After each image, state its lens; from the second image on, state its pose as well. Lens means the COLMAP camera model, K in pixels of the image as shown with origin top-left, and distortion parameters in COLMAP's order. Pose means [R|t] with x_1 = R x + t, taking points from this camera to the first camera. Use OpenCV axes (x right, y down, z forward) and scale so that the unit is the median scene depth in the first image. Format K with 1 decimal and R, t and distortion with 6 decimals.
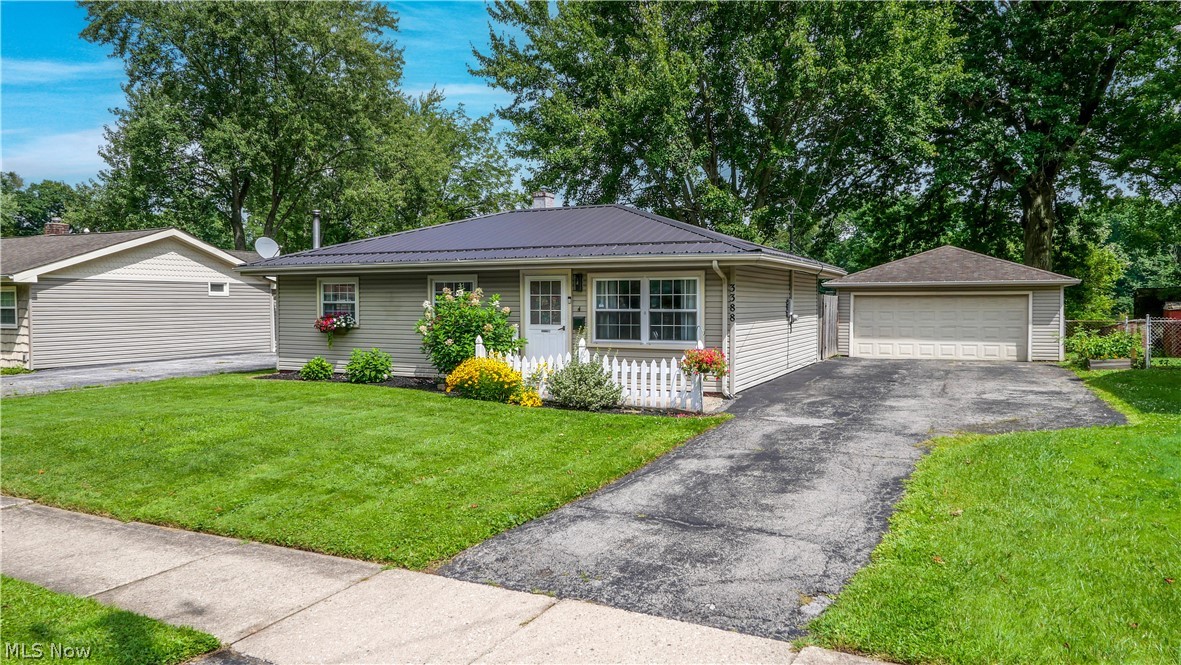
lens RADIAL K [[780.0, 0, 595.1], [0, 780.0, 335.7], [0, 0, 1]] dist [-0.002848, -0.002308]
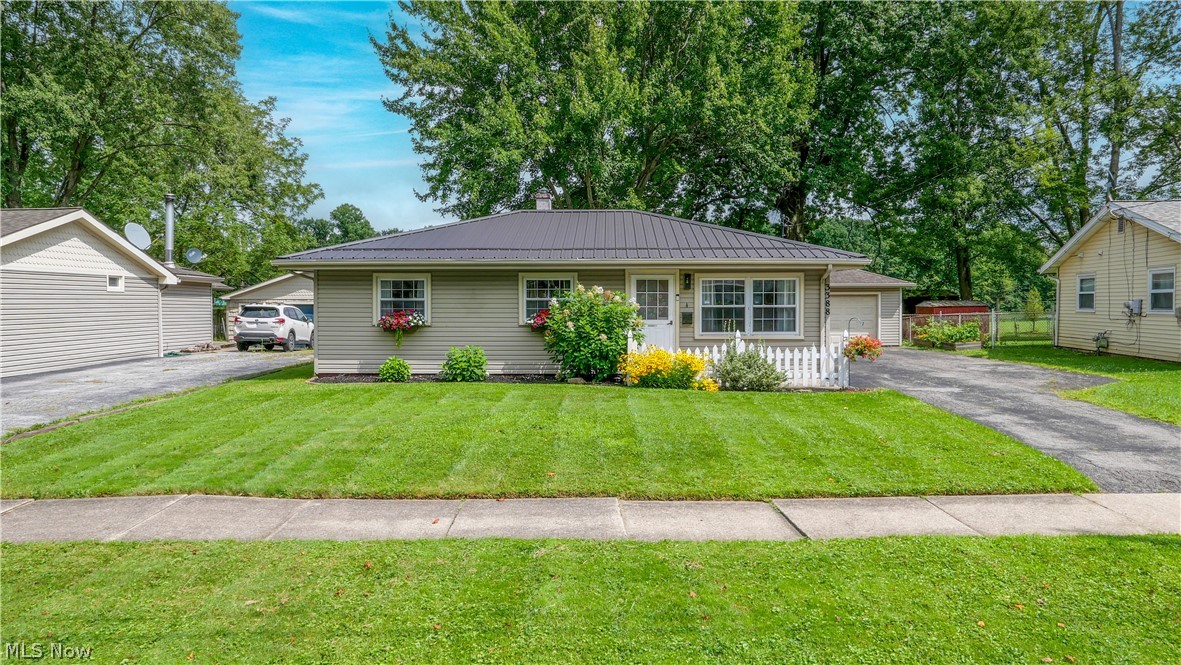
lens RADIAL K [[775.8, 0, 590.8], [0, 775.8, 325.8], [0, 0, 1]] dist [-0.004289, 0.001255]
pose [[0.910380, -0.012522, 0.413583, -0.585099], [0.017495, 0.999813, -0.008237, 0.001727], [-0.413403, 0.014735, 0.910429, 0.046698]]
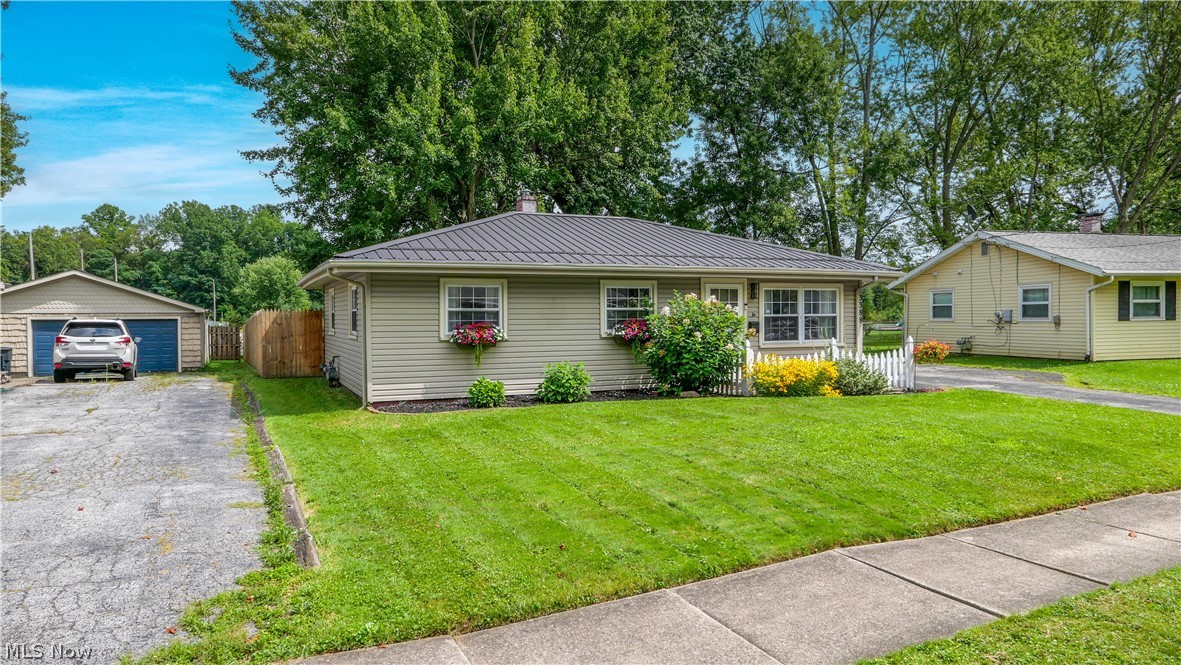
lens RADIAL K [[780.0, 0, 595.1], [0, 780.0, 335.7], [0, 0, 1]] dist [-0.002848, -0.002308]
pose [[0.644818, -0.022263, 0.764012, -0.991604], [0.039945, 0.999191, -0.004598, -0.007734], [-0.763292, 0.033483, 0.645186, 0.437187]]
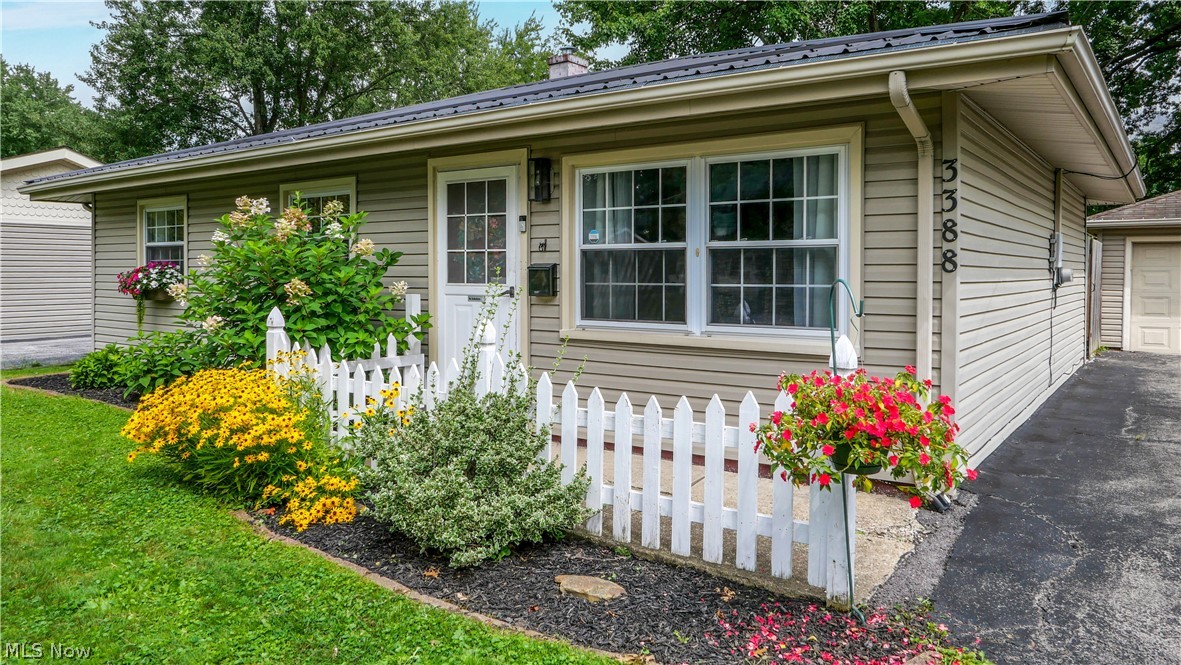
lens RADIAL K [[806.1, 0, 603.6], [0, 806.1, 287.8], [0, 0, 1]] dist [-0.008178, 0.001933]
pose [[0.985841, 0.005734, -0.167585, 0.079150], [-0.009654, 0.999698, -0.022586, -0.002501], [0.167405, 0.023884, 0.985599, 0.568815]]
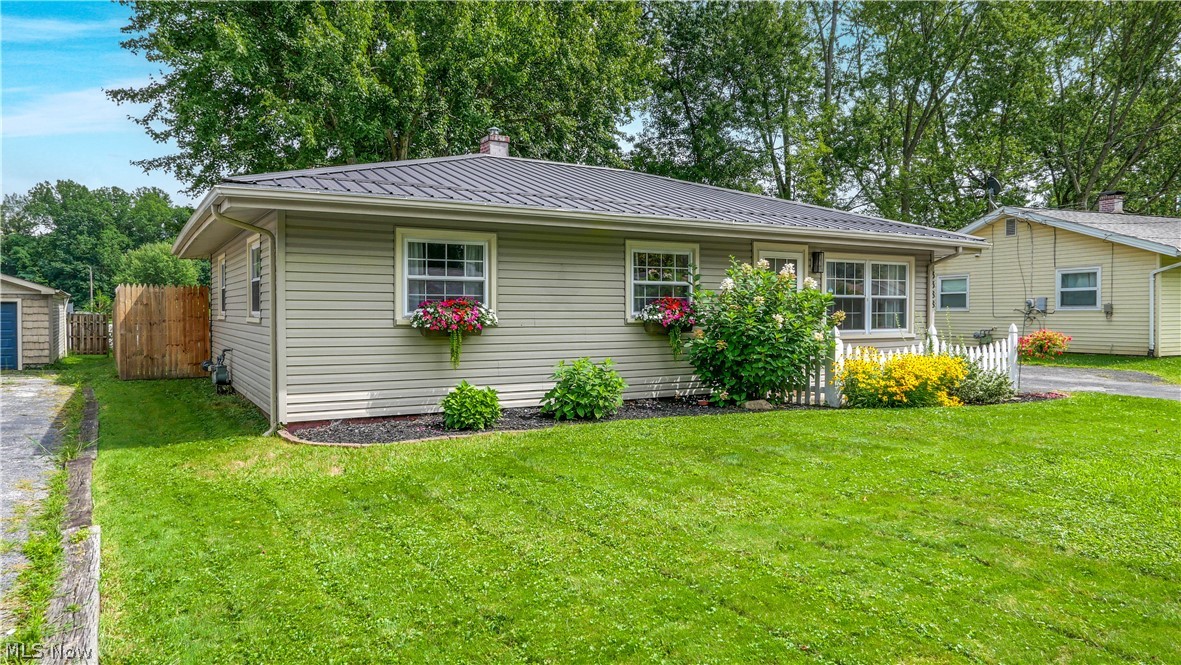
lens RADIAL K [[775.8, 0, 590.8], [0, 775.8, 325.8], [0, 0, 1]] dist [-0.004289, 0.001255]
pose [[0.553120, -0.014184, 0.832981, -0.817187], [0.035575, 0.999345, -0.006606, -0.003736], [-0.832342, 0.033287, 0.553262, 0.718239]]
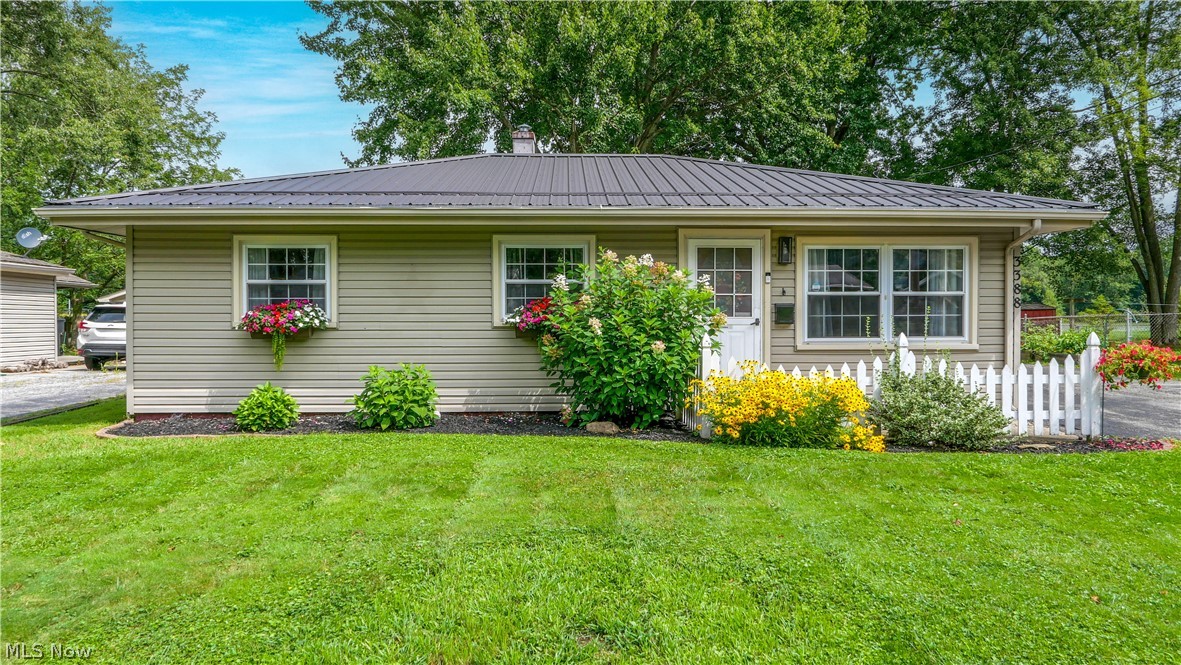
lens RADIAL K [[775.8, 0, 590.8], [0, 775.8, 325.8], [0, 0, 1]] dist [-0.004289, 0.001255]
pose [[0.885130, -0.007941, 0.465277, -0.448675], [0.021078, 0.999512, -0.023038, 0.005429], [-0.464867, 0.030199, 0.884865, 0.487559]]
